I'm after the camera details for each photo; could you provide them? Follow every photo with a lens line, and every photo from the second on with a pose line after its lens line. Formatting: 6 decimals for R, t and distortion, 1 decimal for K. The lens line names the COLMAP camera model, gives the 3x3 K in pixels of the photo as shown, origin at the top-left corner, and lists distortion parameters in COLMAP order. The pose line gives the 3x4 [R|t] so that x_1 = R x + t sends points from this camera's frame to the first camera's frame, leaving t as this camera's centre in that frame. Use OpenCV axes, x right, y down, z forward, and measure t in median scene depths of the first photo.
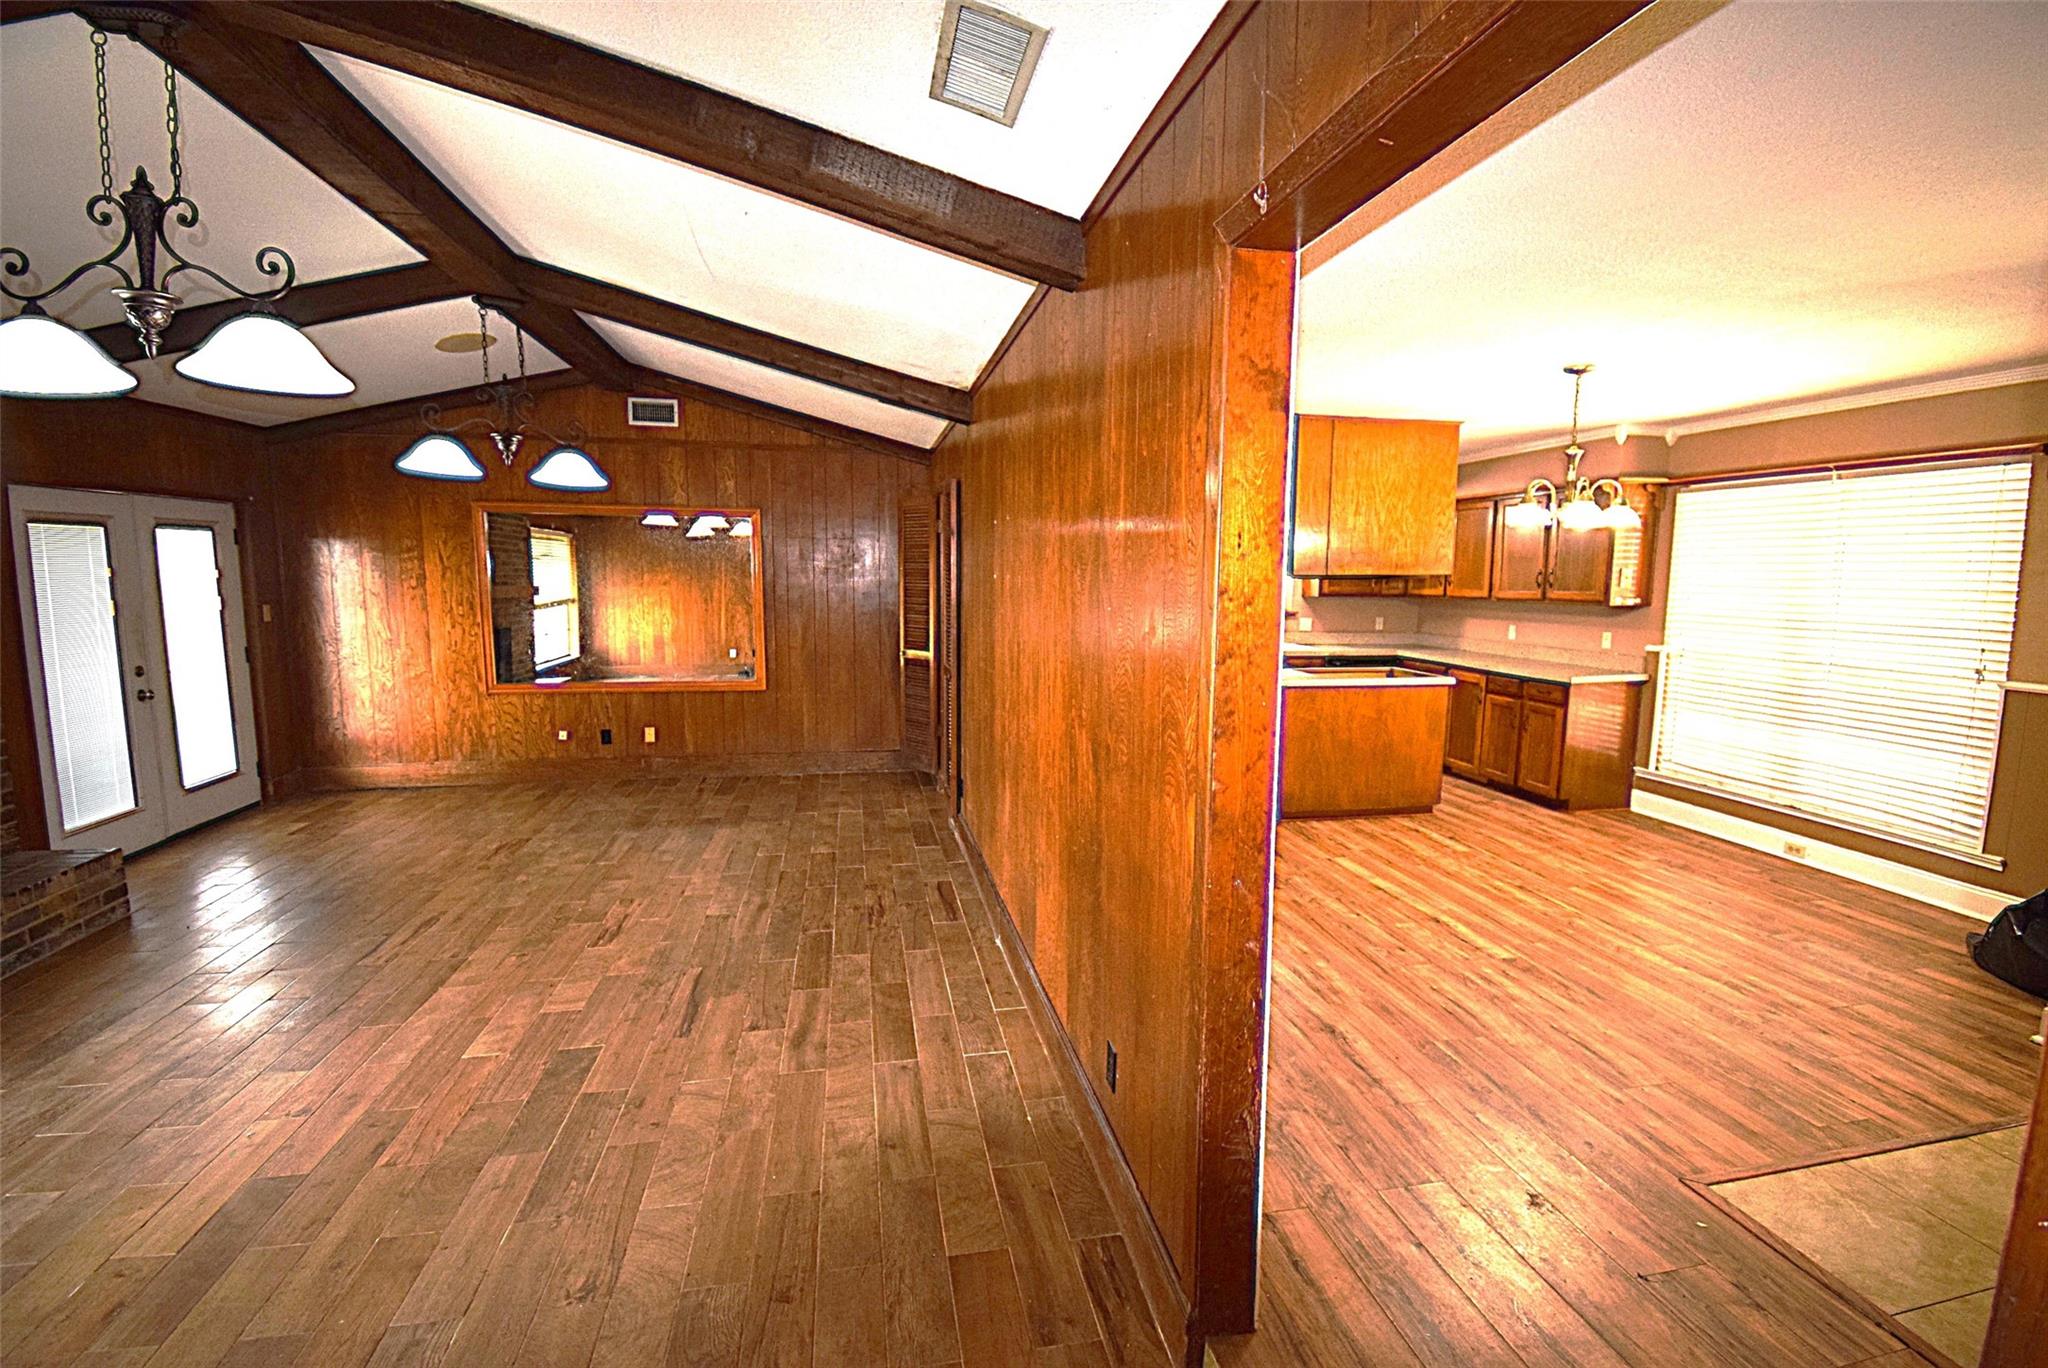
lens RADIAL K [[904.7, 0, 1037.2], [0, 904.7, 686.7], [0, 0, 1]] dist [-0.000545, -0.014488]
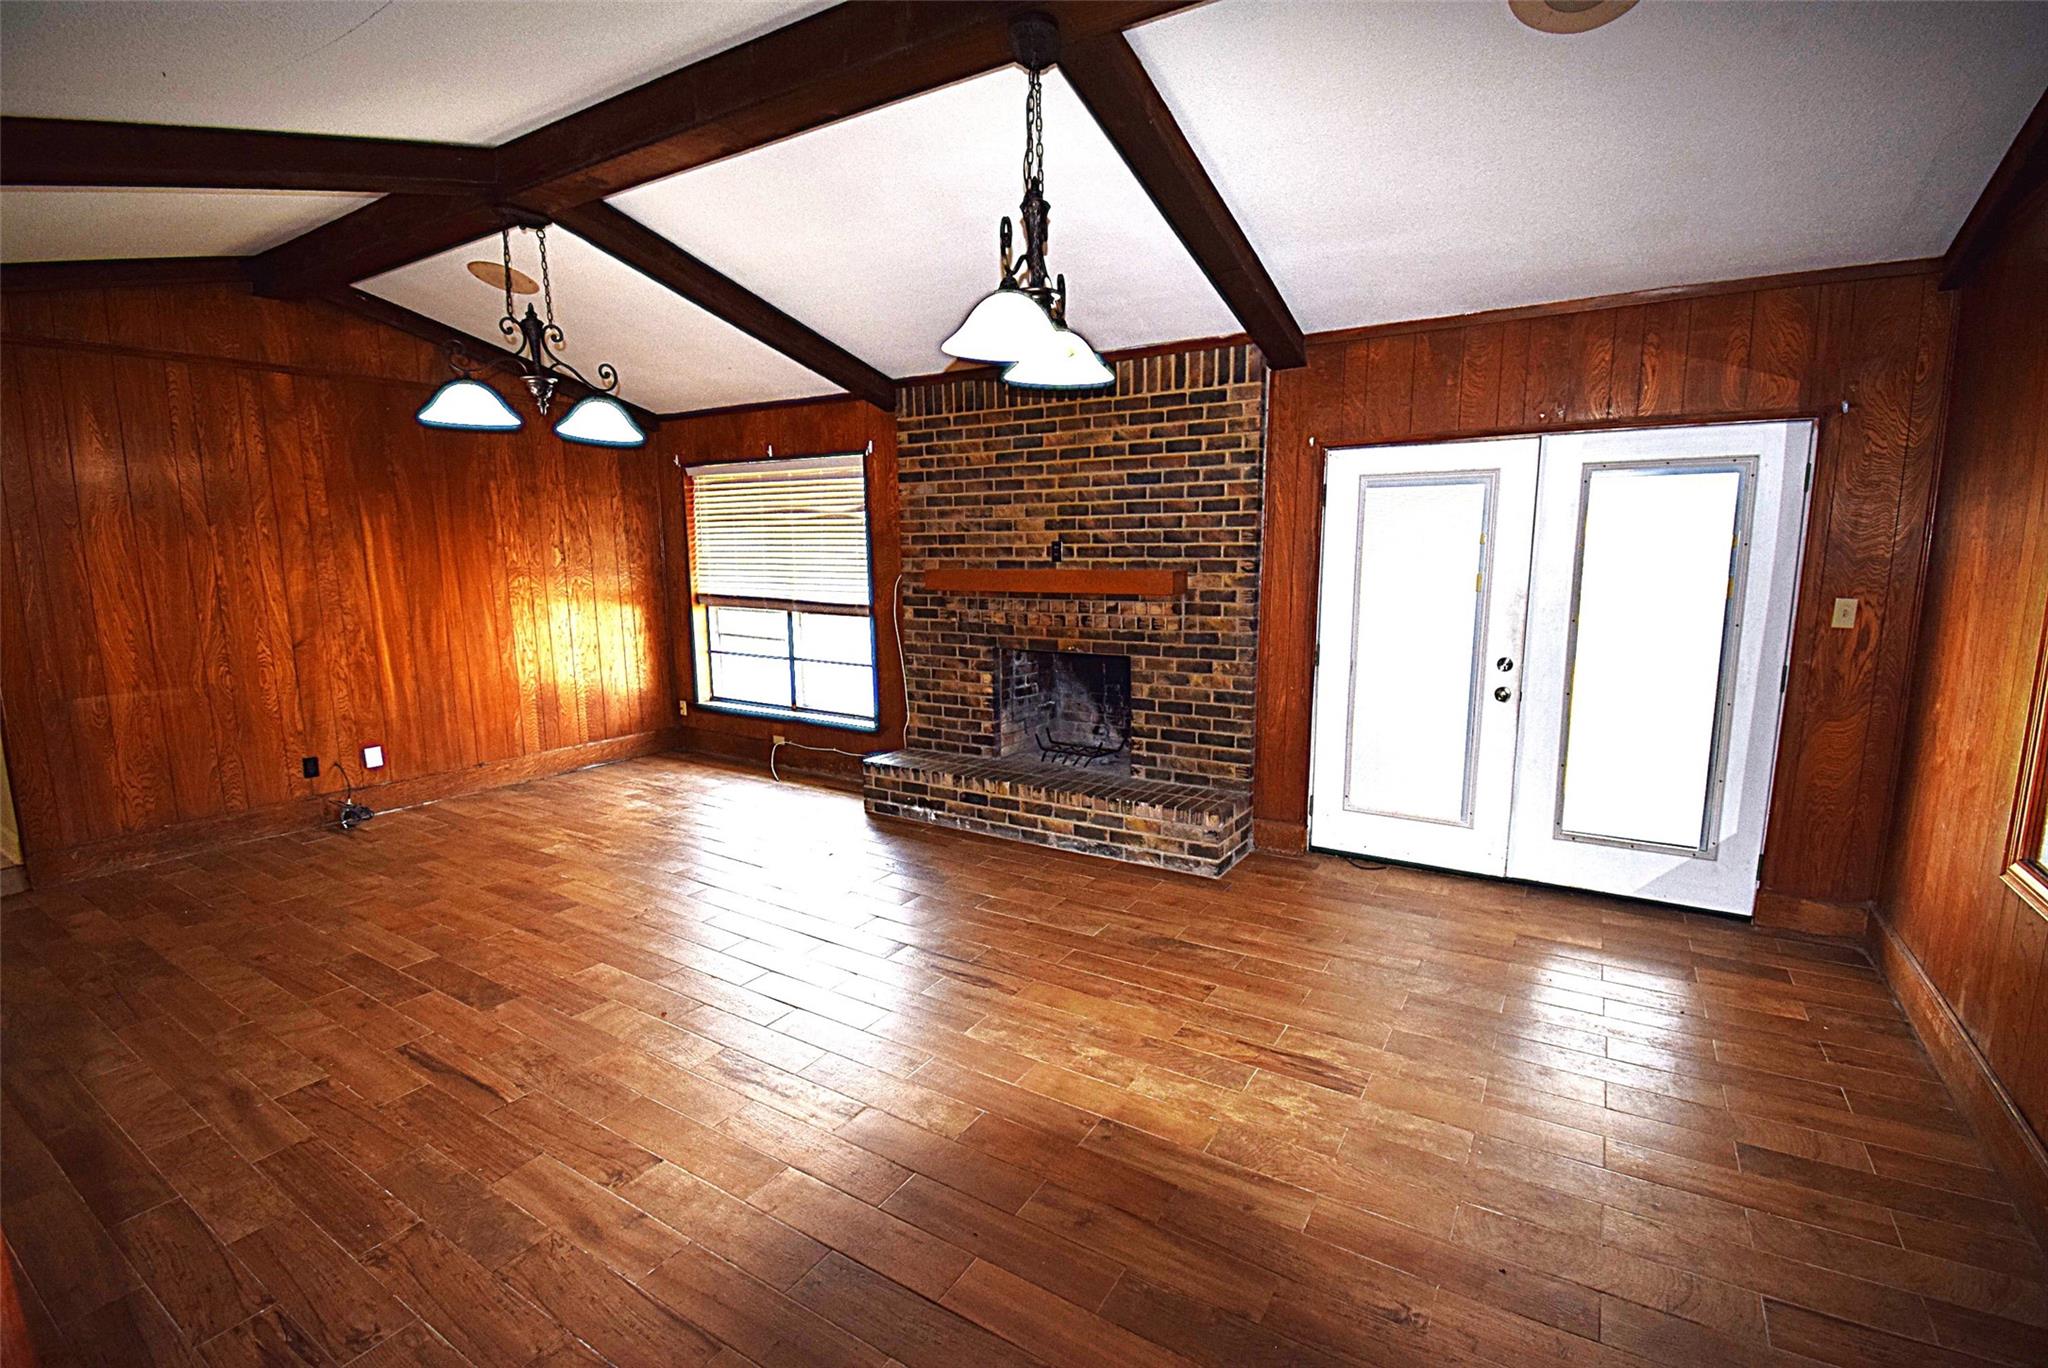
lens RADIAL K [[904.7, 0, 1037.2], [0, 904.7, 686.7], [0, 0, 1]] dist [-0.000545, -0.014488]
pose [[-0.682769, 0.107347, -0.722705, -0.150900], [-0.091847, 0.968691, 0.230656, -0.168528], [0.724838, 0.223864, -0.651533, 1.412499]]
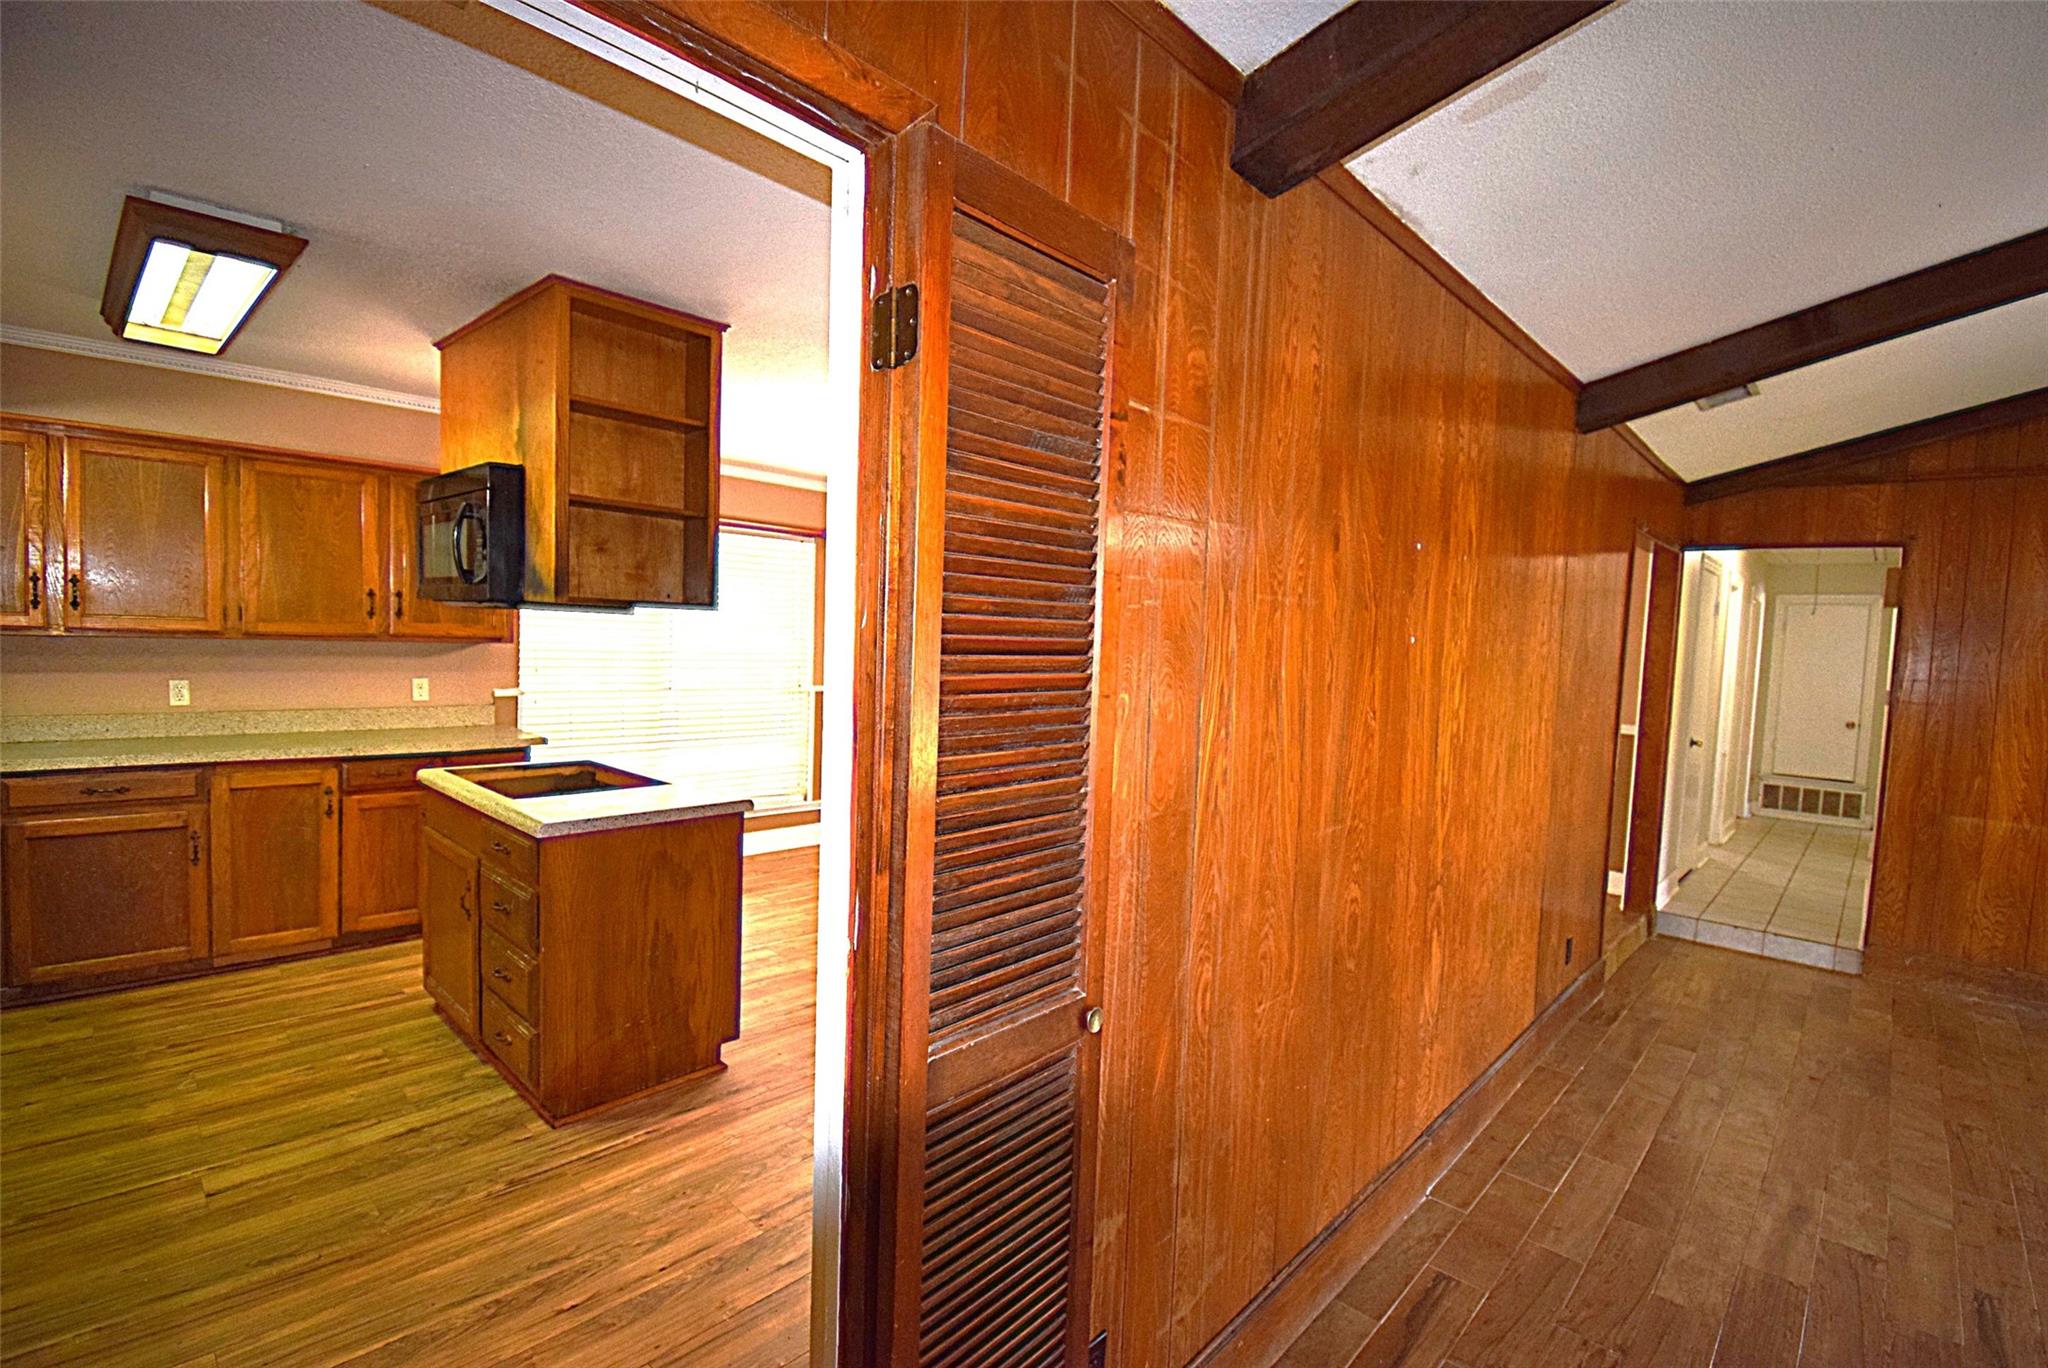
lens RADIAL K [[904.7, 0, 1037.2], [0, 904.7, 686.7], [0, 0, 1]] dist [-0.000545, -0.014488]
pose [[-0.572169, -0.078517, 0.816368, -0.350206], [0.057753, 0.989078, 0.135606, -0.173042], [-0.818099, 0.124737, -0.561386, 1.402539]]
